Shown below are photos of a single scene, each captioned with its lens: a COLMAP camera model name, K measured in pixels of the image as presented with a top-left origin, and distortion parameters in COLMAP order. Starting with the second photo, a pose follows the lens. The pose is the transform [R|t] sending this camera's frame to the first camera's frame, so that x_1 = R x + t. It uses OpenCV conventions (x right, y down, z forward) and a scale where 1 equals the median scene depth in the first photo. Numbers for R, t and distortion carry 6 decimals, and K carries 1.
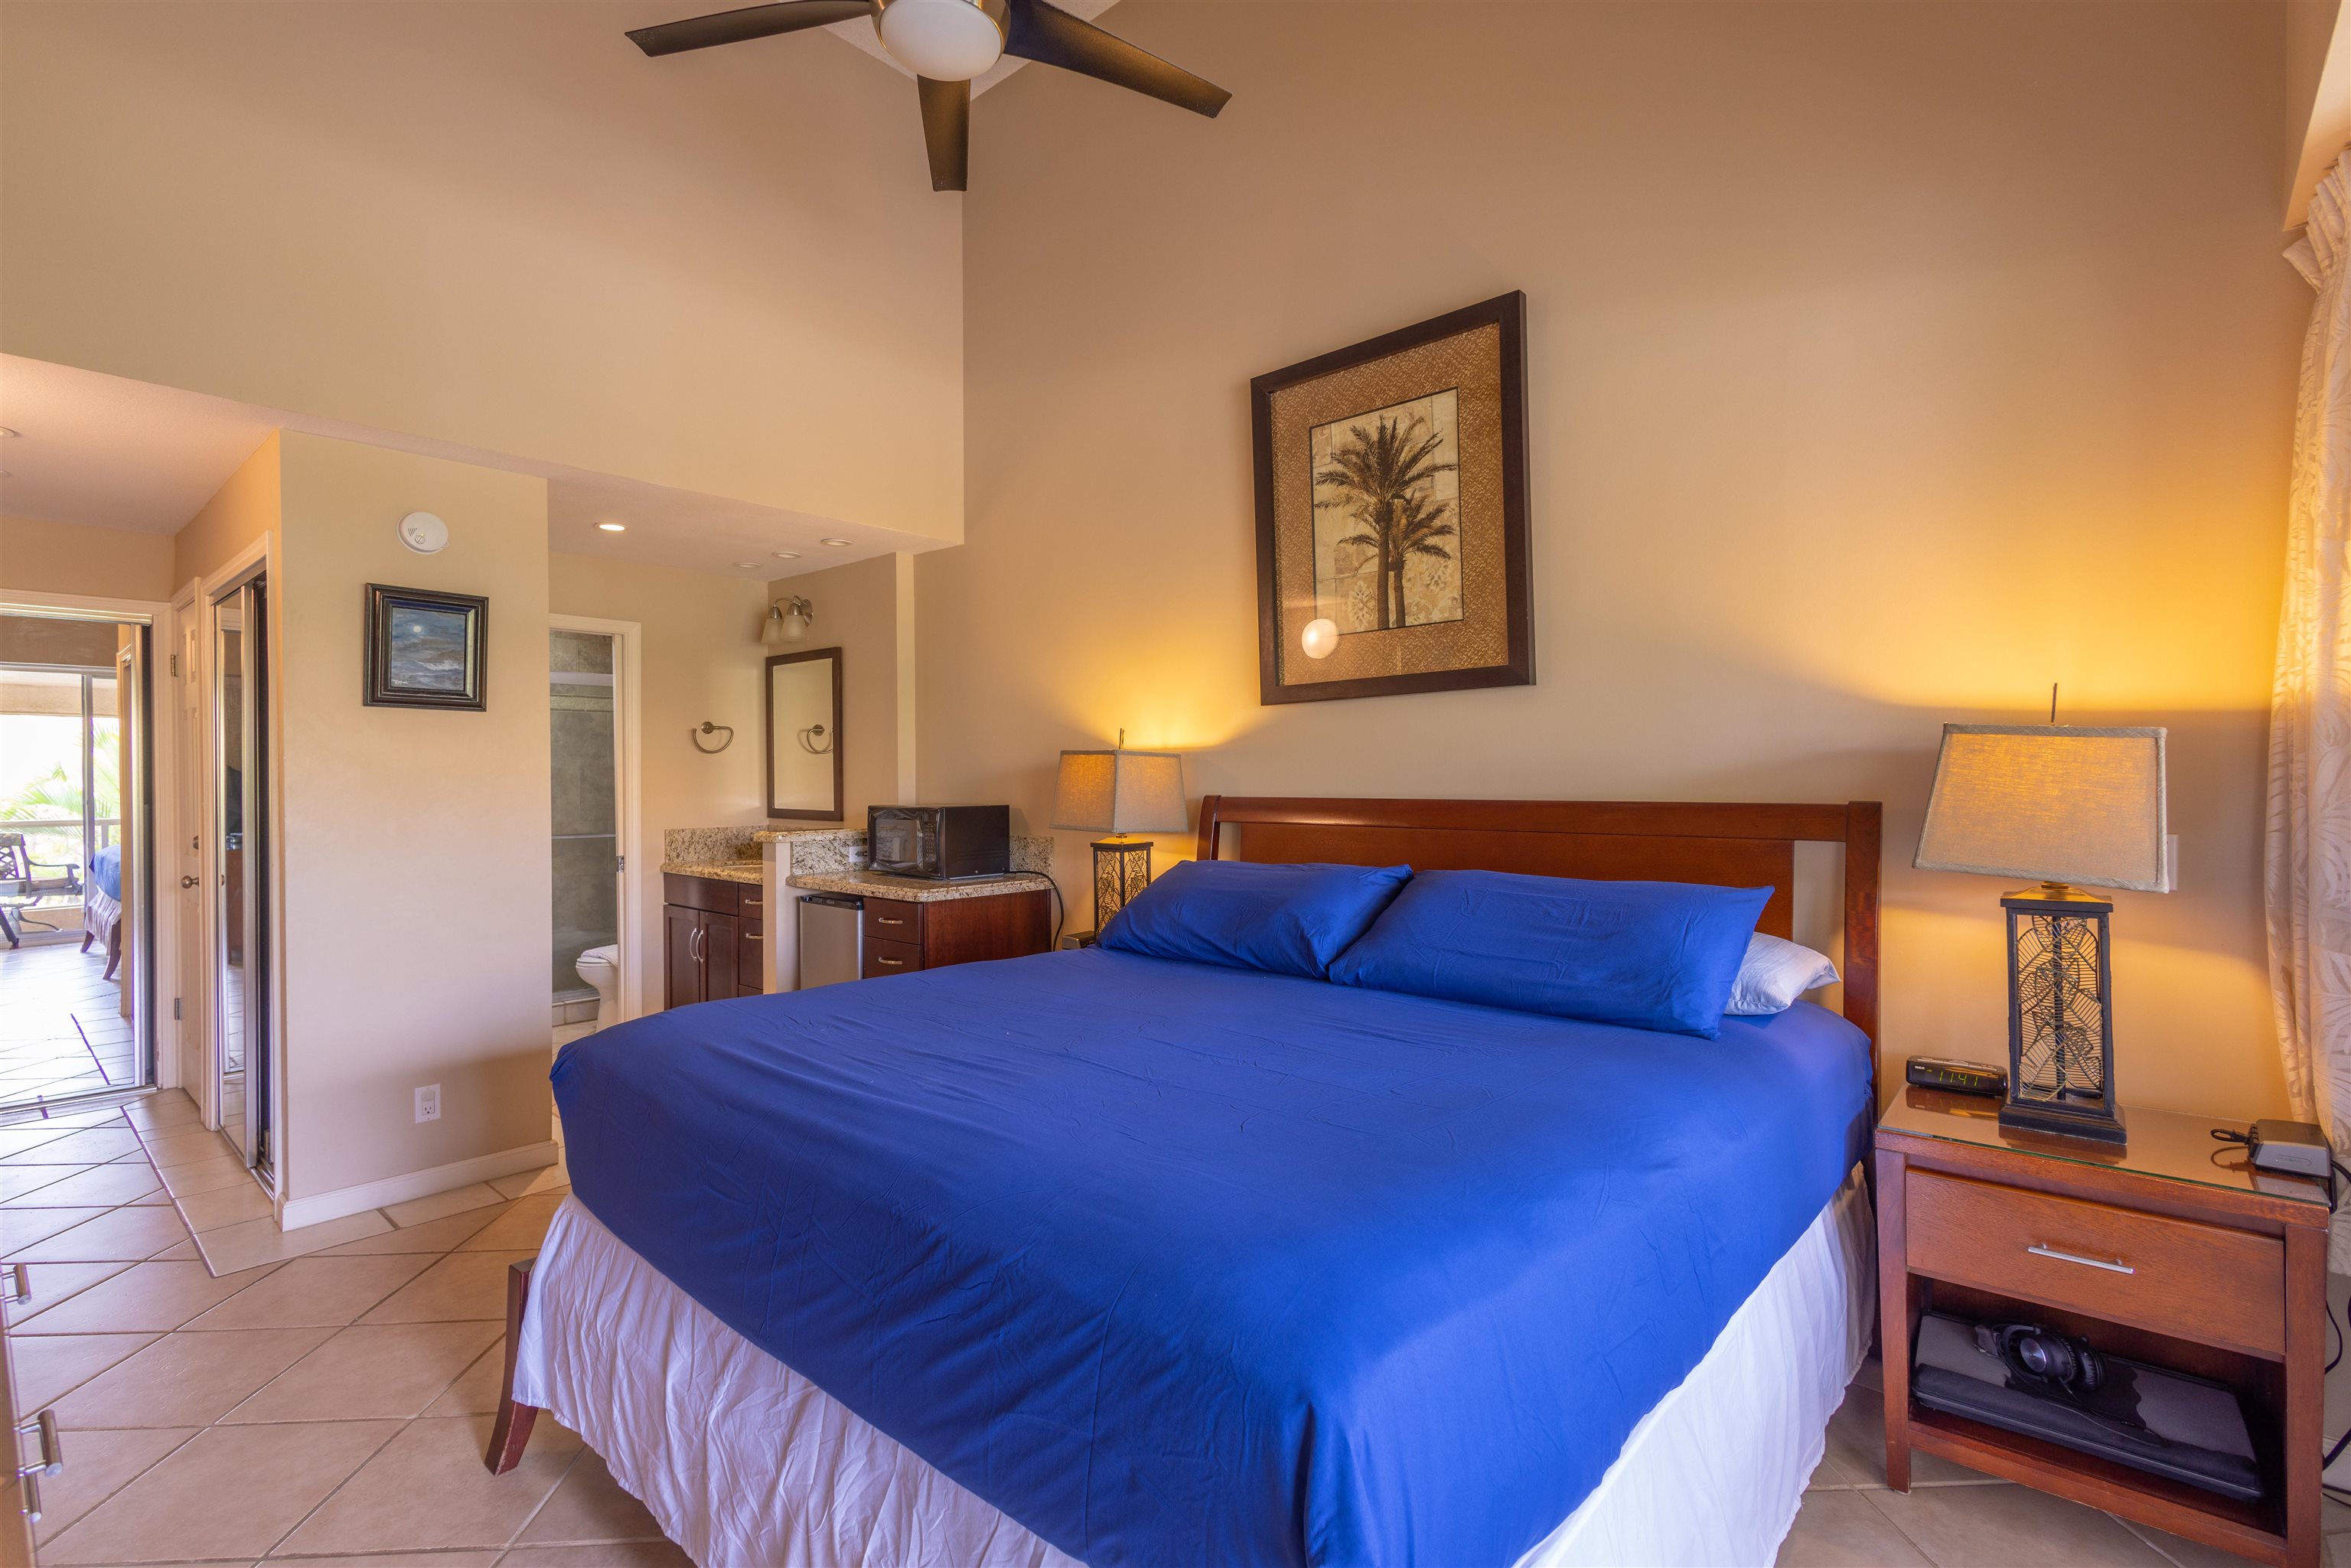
lens RADIAL K [[1077.0, 0, 1174.1], [0, 1077.0, 782.1], [0, 0, 1]] dist [0.015879, -0.004240]
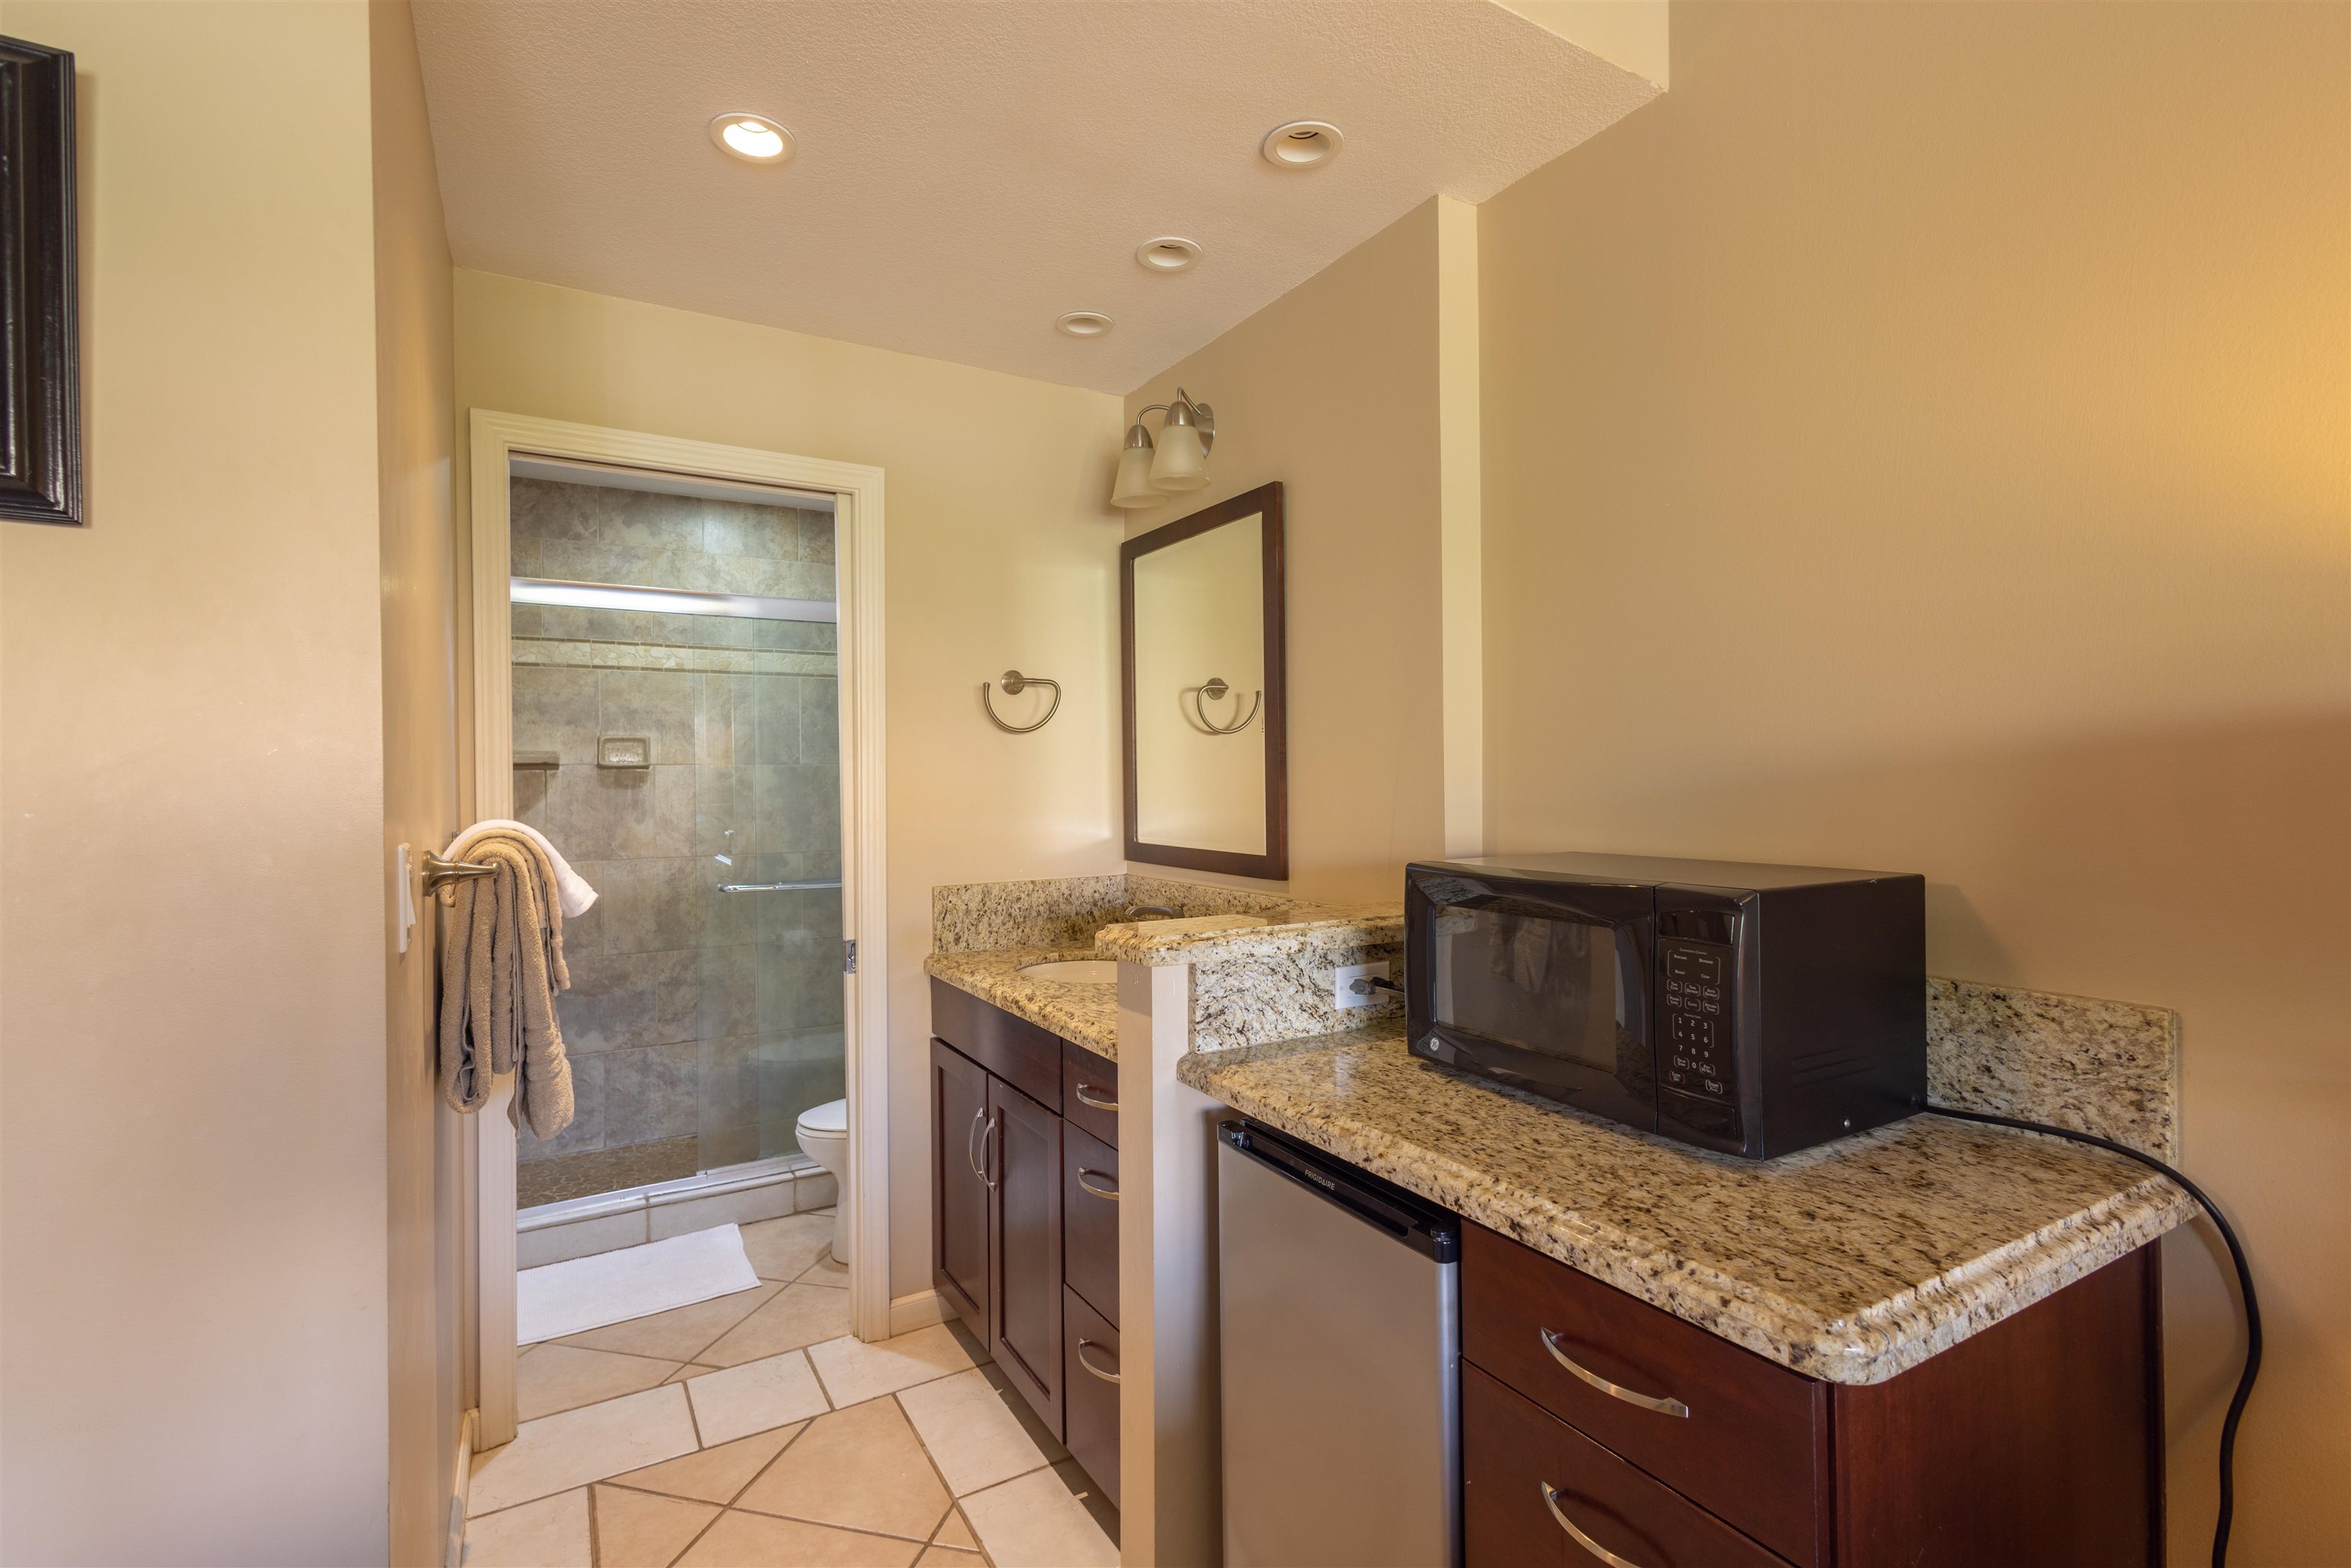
lens RADIAL K [[1077.0, 0, 1174.1], [0, 1077.0, 782.1], [0, 0, 1]] dist [0.015879, -0.004240]
pose [[0.952449, -0.004200, -0.304670, -0.231084], [0.003761, 0.999991, -0.002029, -0.003128], [0.304675, 0.000787, 0.952456, 0.605407]]
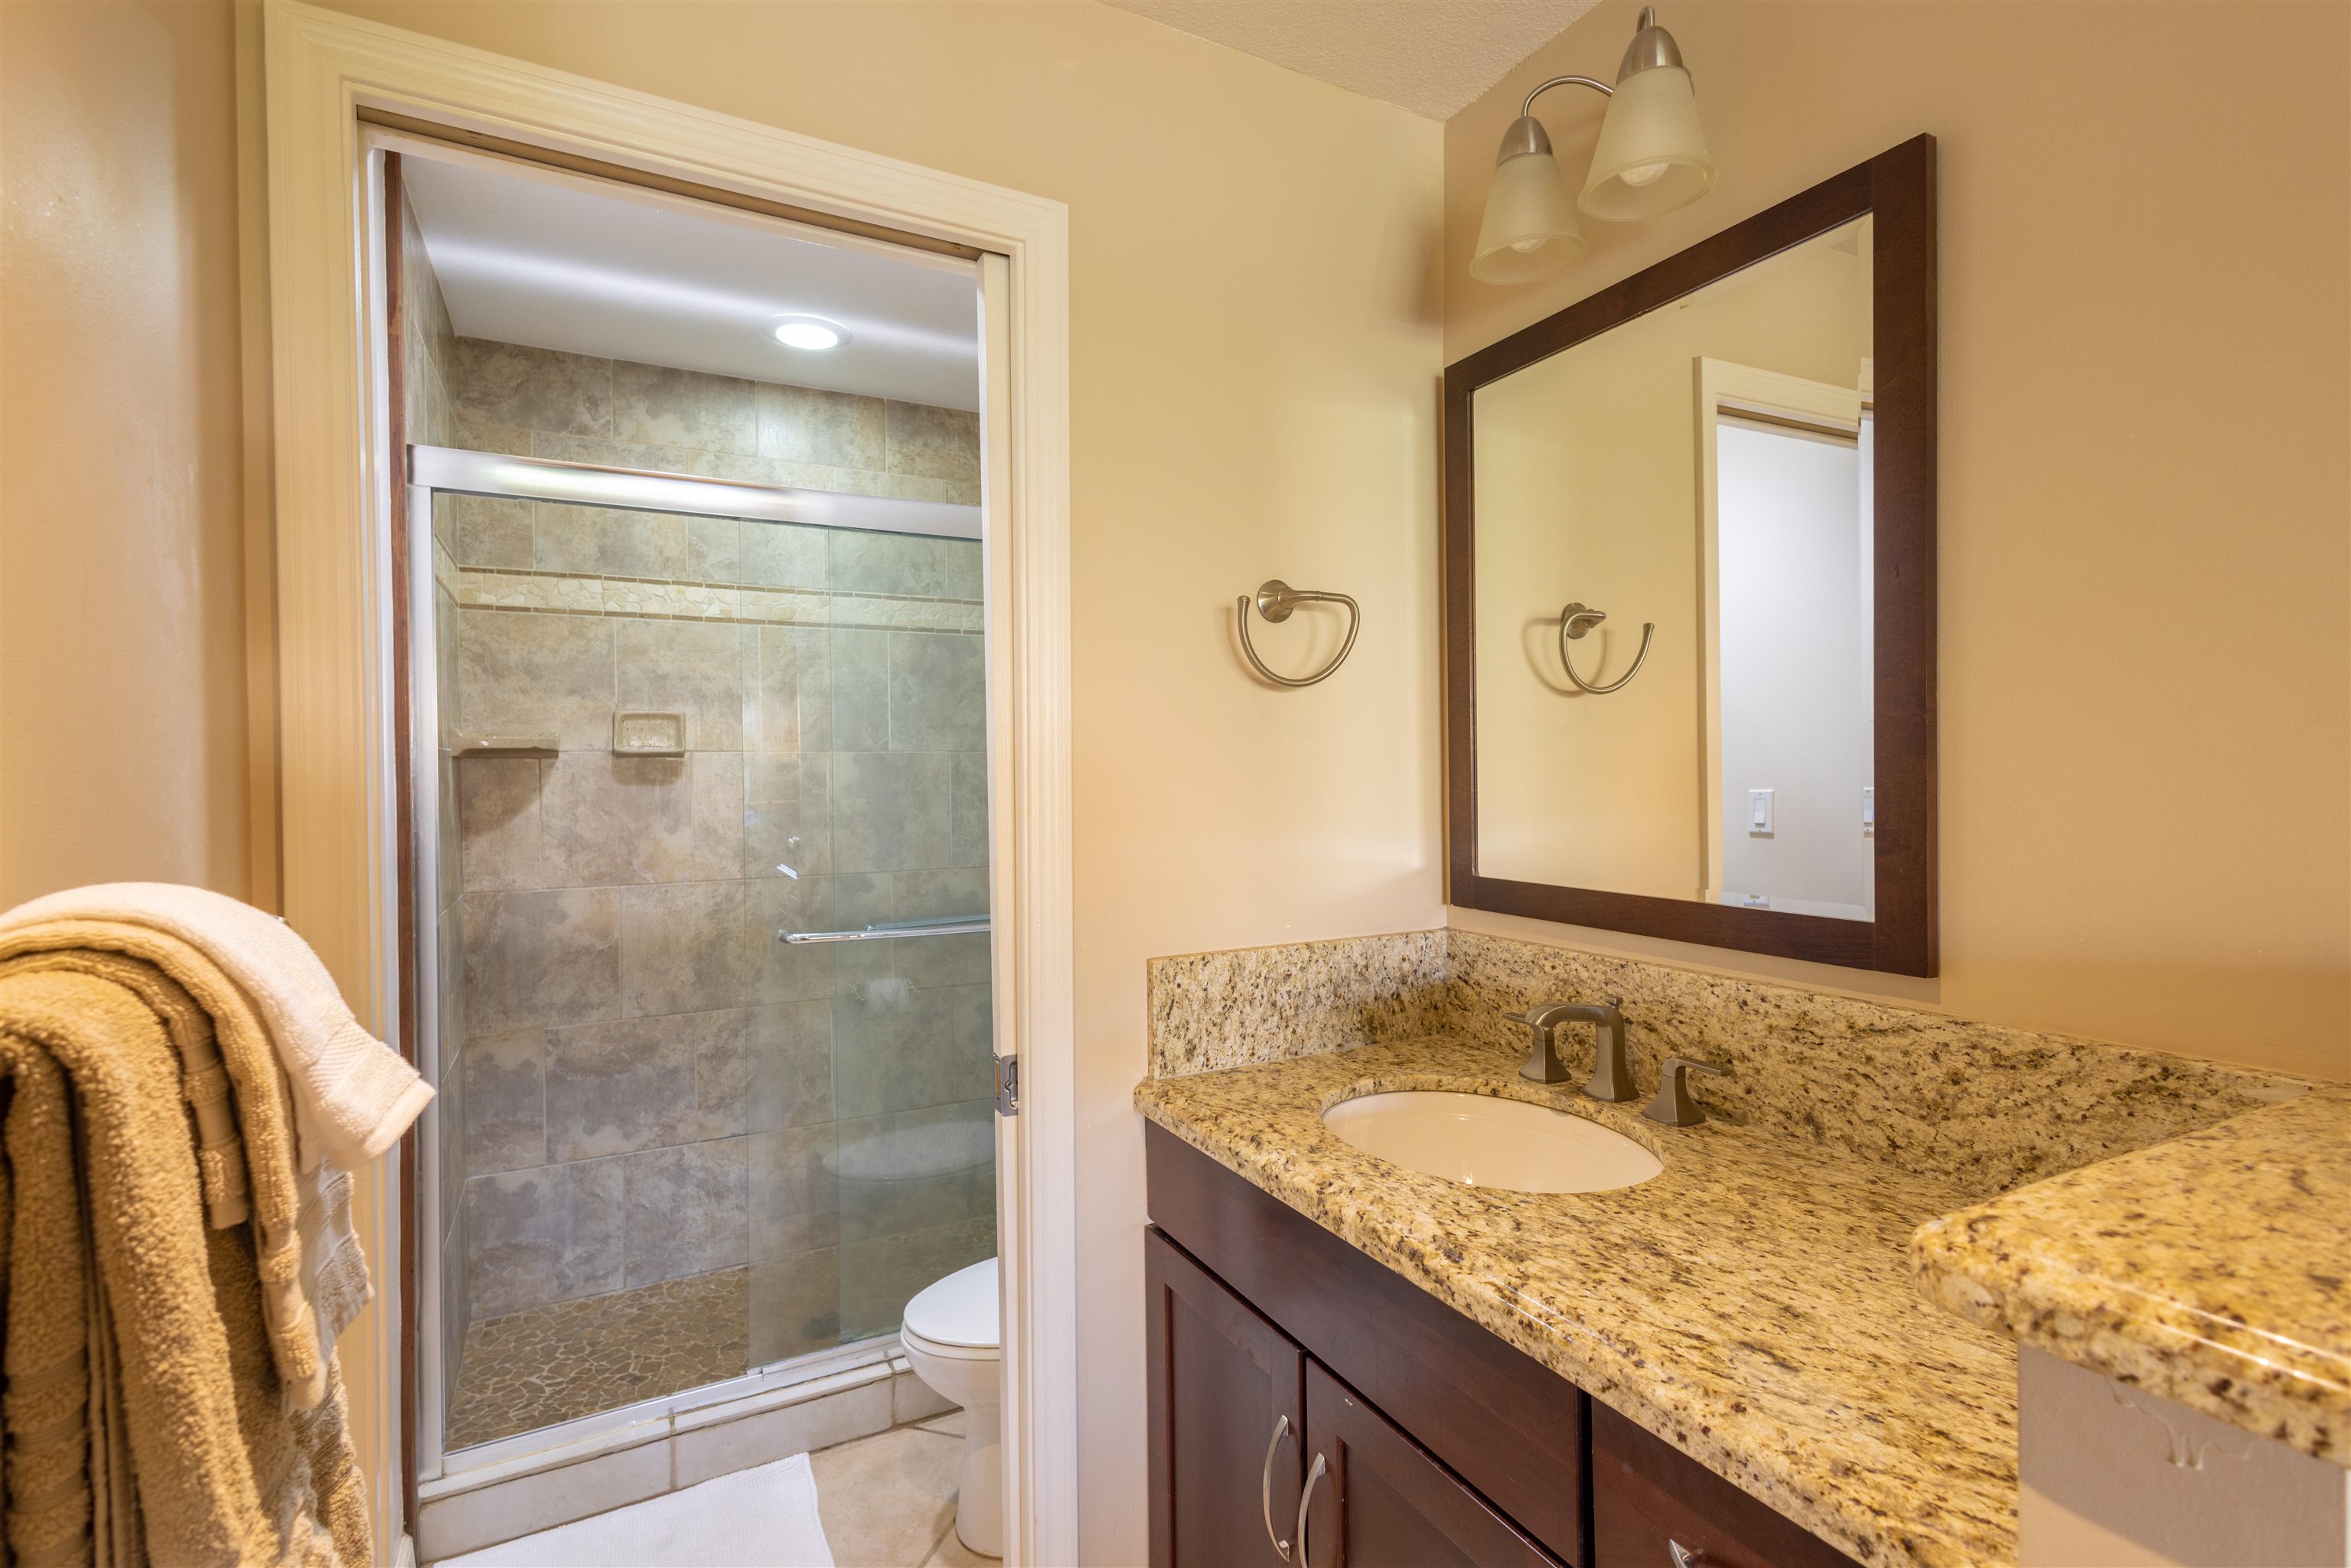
lens RADIAL K [[1077.0, 0, 1174.1], [0, 1077.0, 782.1], [0, 0, 1]] dist [0.015879, -0.004240]
pose [[0.935776, -0.003722, -0.352575, -0.394773], [0.005174, 0.999982, 0.003175, -0.003238], [0.352556, -0.004796, 0.935778, 0.798342]]
